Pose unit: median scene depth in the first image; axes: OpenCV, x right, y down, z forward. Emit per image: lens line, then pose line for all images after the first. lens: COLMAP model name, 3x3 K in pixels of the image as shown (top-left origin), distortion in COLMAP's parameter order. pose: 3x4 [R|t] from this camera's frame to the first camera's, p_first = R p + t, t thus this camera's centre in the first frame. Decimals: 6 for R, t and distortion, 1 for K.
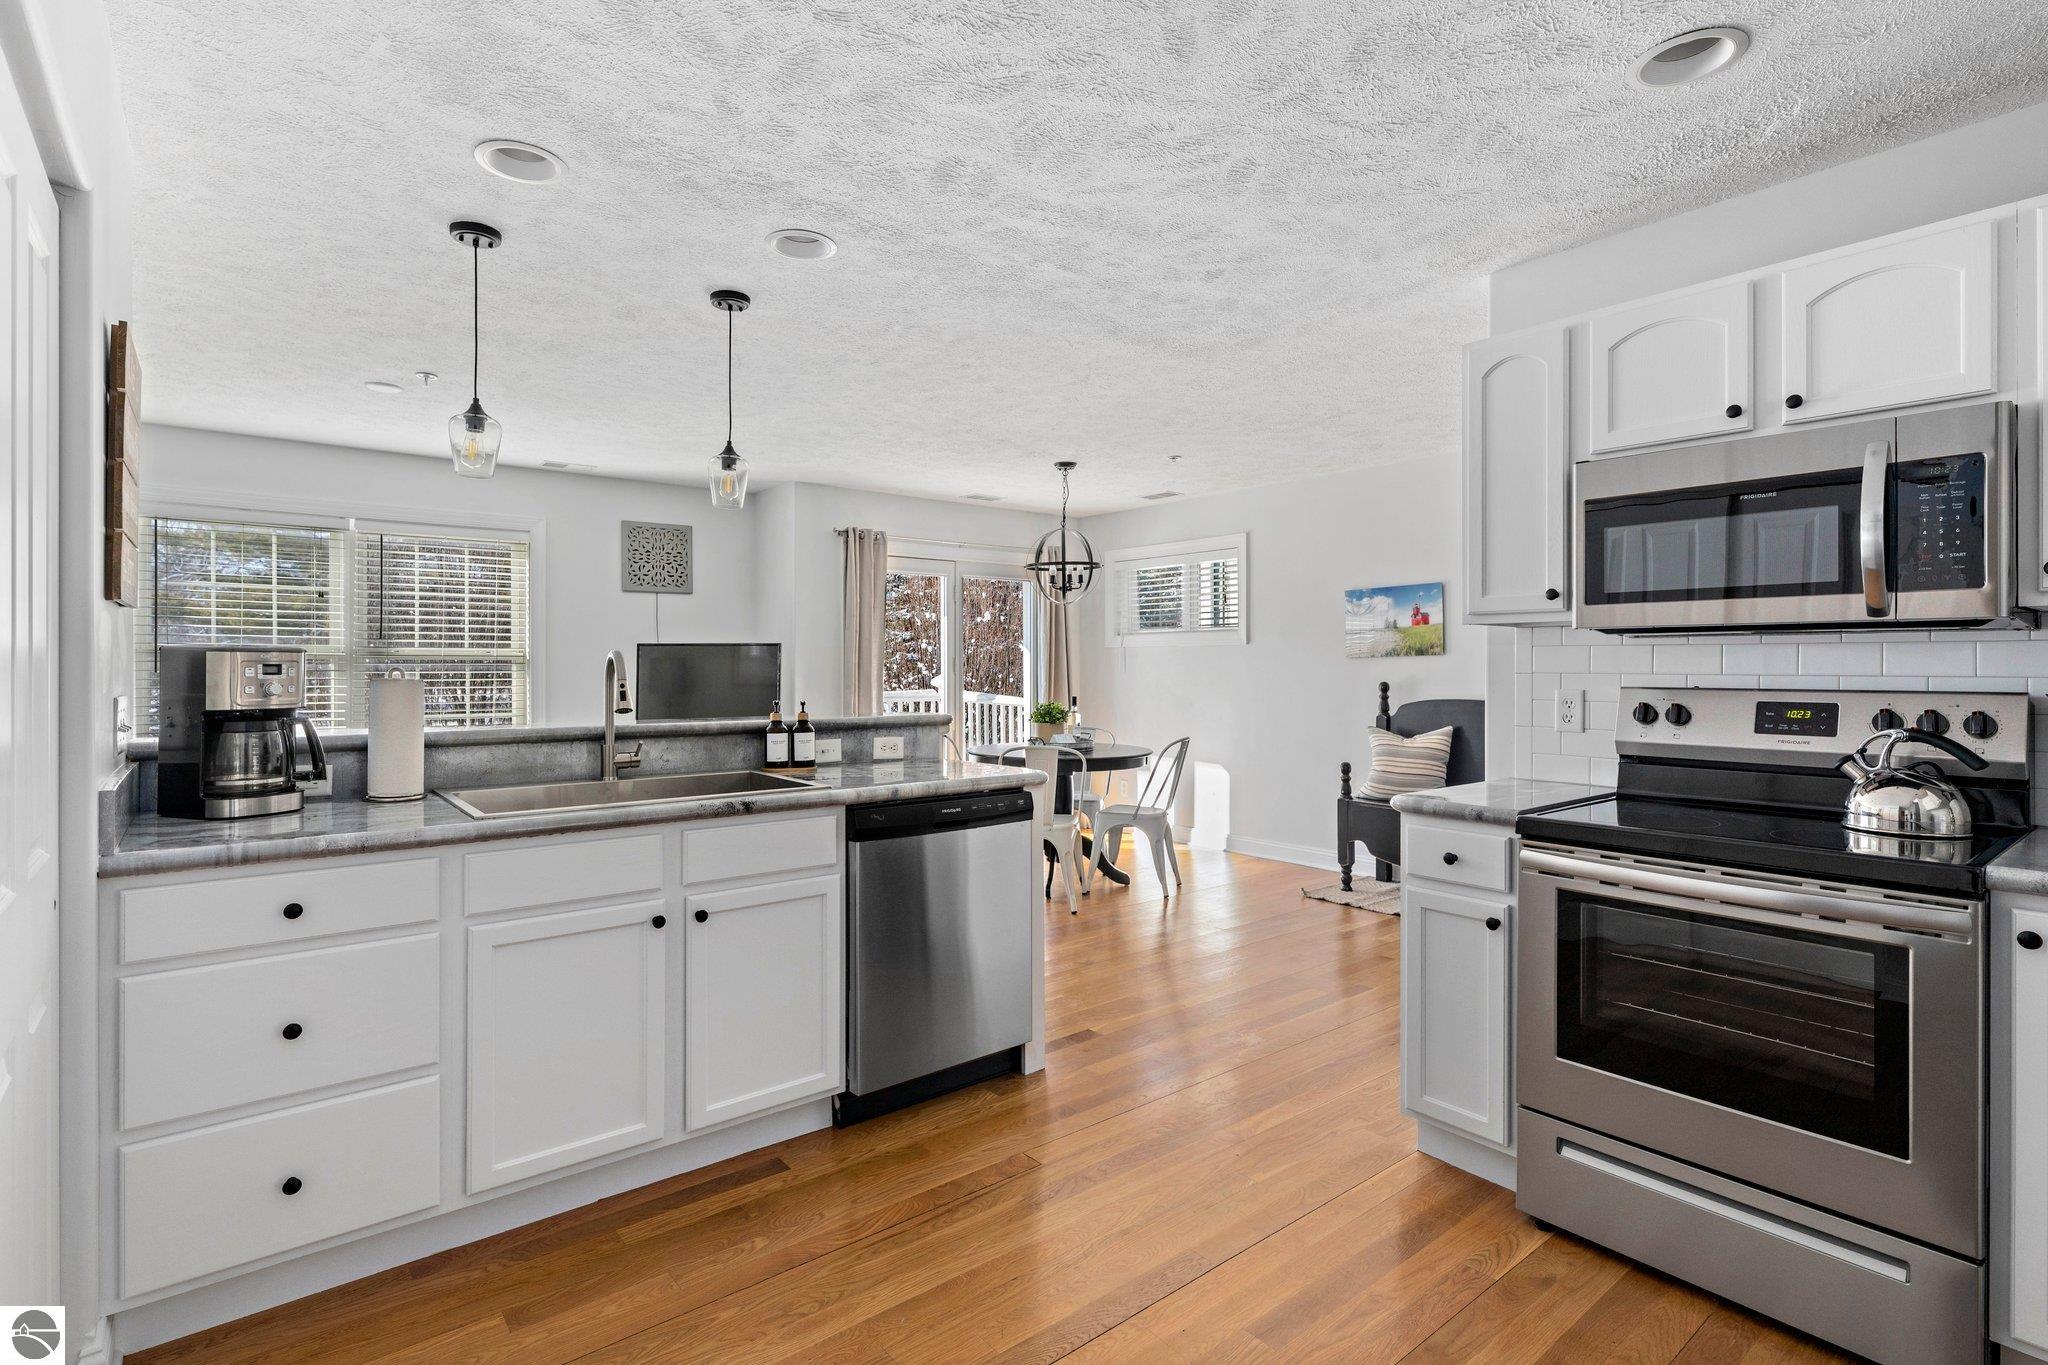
lens RADIAL K [[985.6, 0, 1012.1], [0, 985.6, 653.9], [0, 0, 1]] dist [-0.003671, -0.000379]
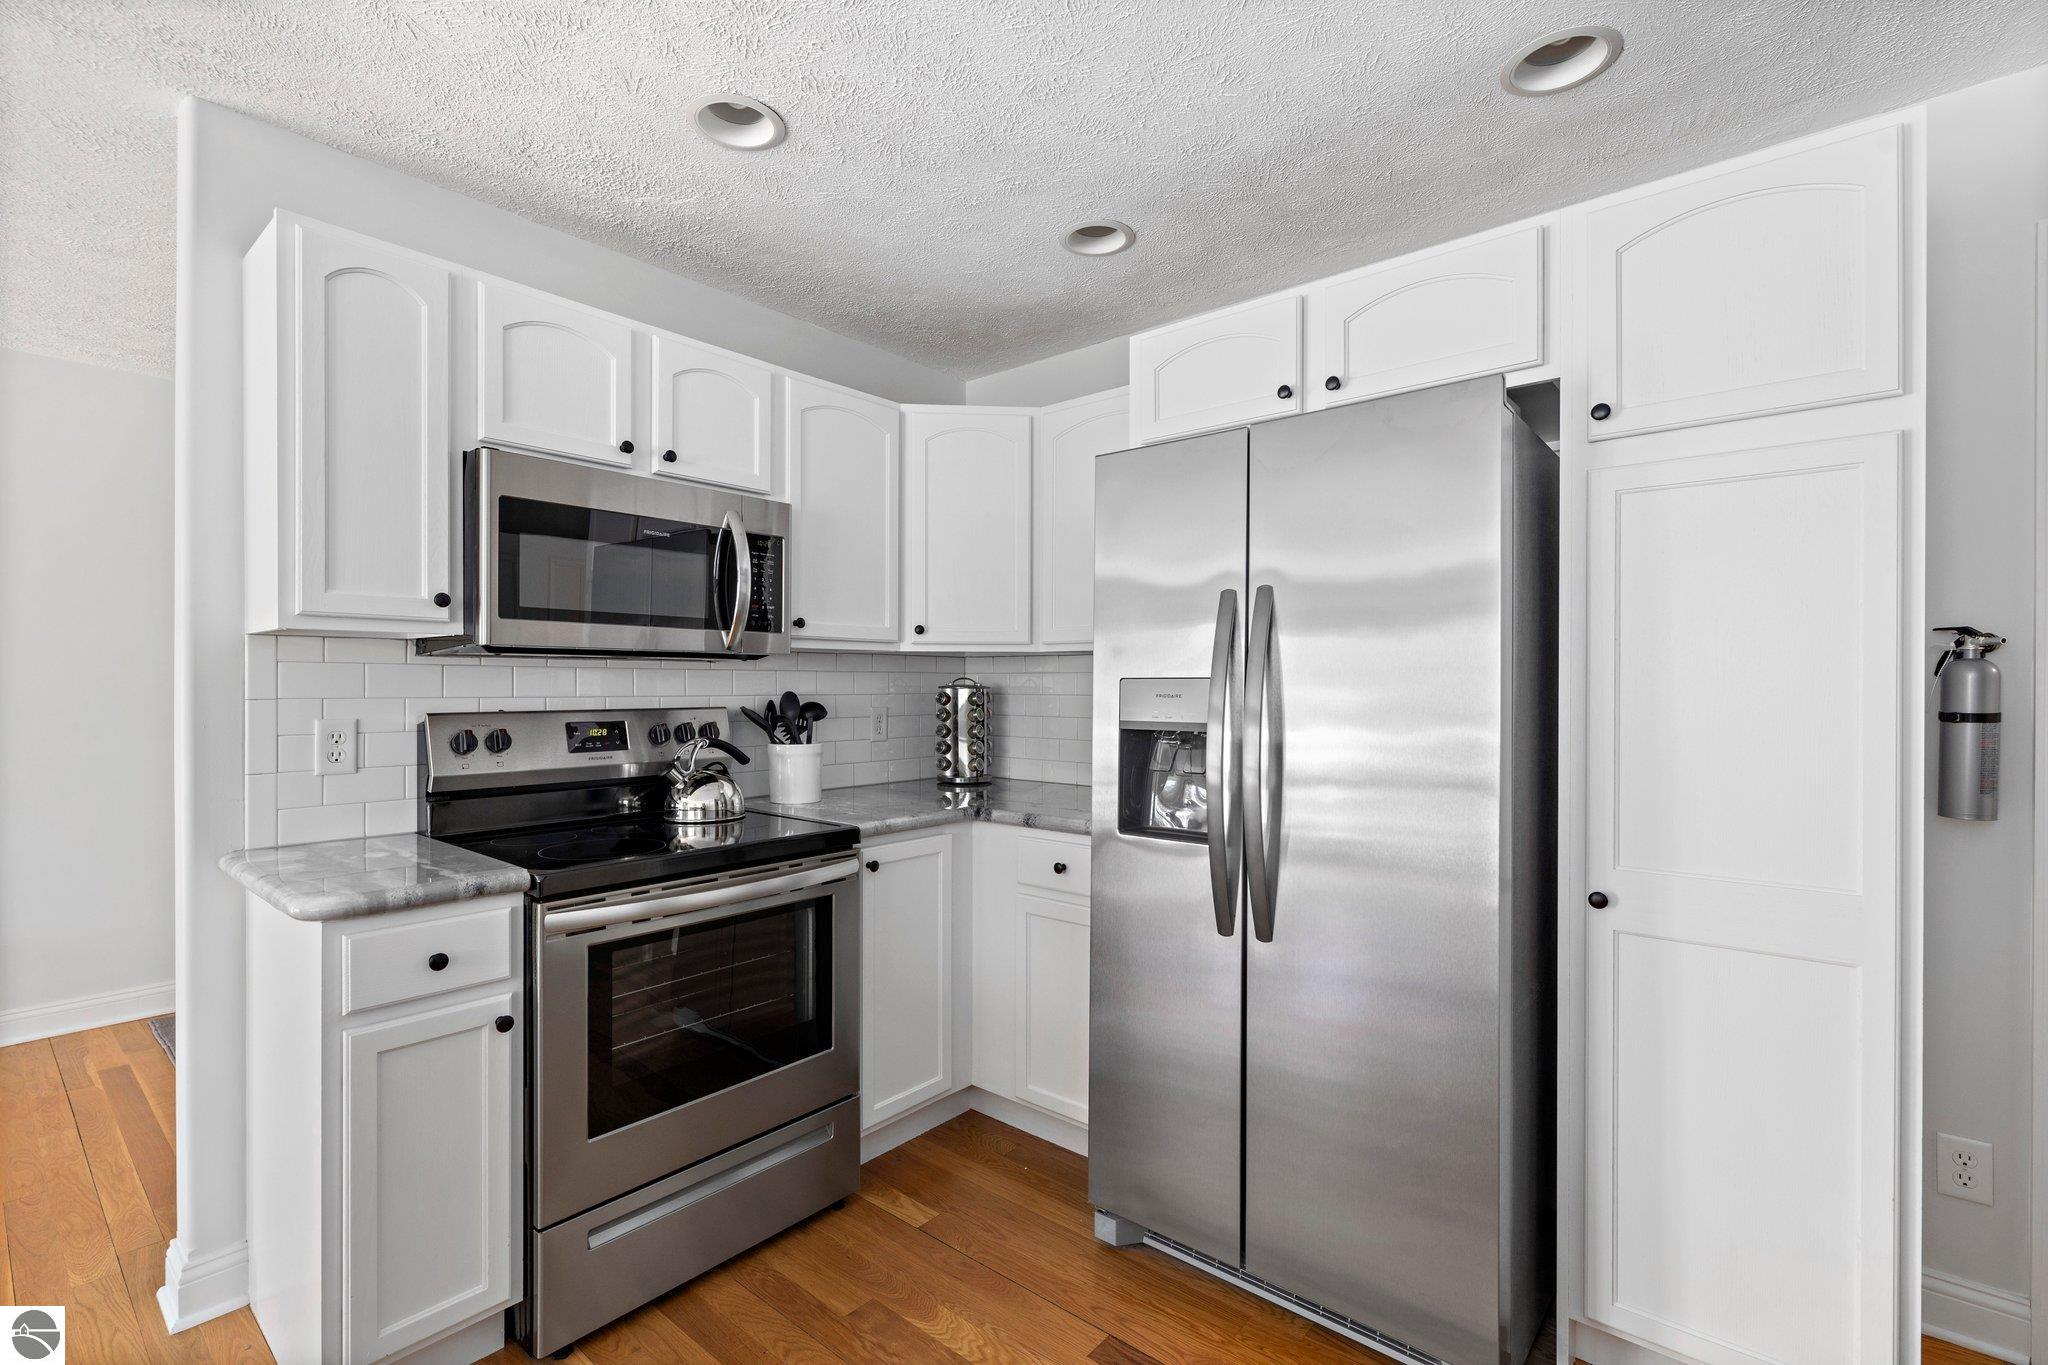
lens RADIAL K [[905.0, 0, 1020.2], [0, 905.0, 688.4], [0, 0, 1]] dist [0.003124, 0.000224]
pose [[-0.195254, -0.006732, 0.980730, -0.295944], [-0.014894, 0.999881, 0.003898, 0.001463], [-0.980640, -0.013846, -0.195331, 0.763535]]
